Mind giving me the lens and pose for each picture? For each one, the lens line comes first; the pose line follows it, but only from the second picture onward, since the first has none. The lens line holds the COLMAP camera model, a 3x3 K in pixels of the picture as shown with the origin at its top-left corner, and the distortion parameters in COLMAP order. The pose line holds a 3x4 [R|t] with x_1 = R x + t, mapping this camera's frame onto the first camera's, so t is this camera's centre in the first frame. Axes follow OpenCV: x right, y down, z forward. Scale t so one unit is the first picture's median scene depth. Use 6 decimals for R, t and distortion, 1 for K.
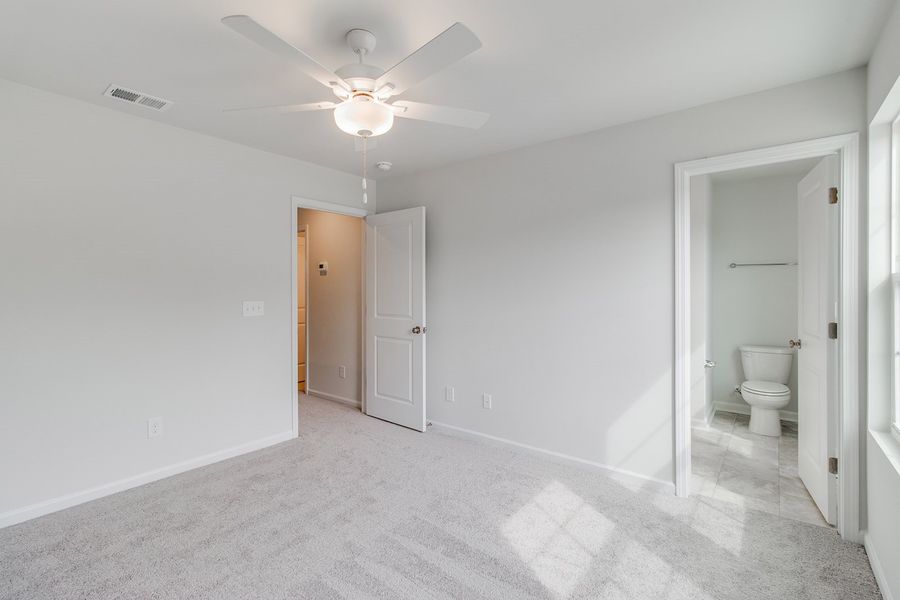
lens RADIAL K [[414.7, 0, 448.4], [0, 414.7, 298.2], [0, 0, 1]] dist [0.002207, -0.000059]
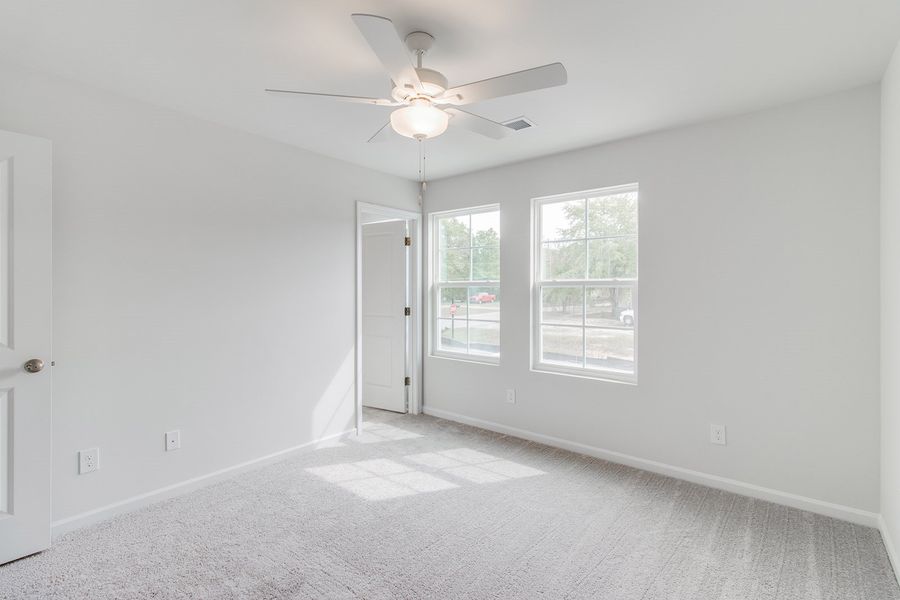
lens RADIAL K [[424.8, 0, 456.0], [0, 424.8, 298.4], [0, 0, 1]] dist [0.009387, 0.000347]
pose [[0.010009, -0.021276, 0.999724, -0.881292], [0.017019, 0.999632, 0.021103, -0.017341], [-0.999805, 0.016803, 0.010368, 0.636099]]
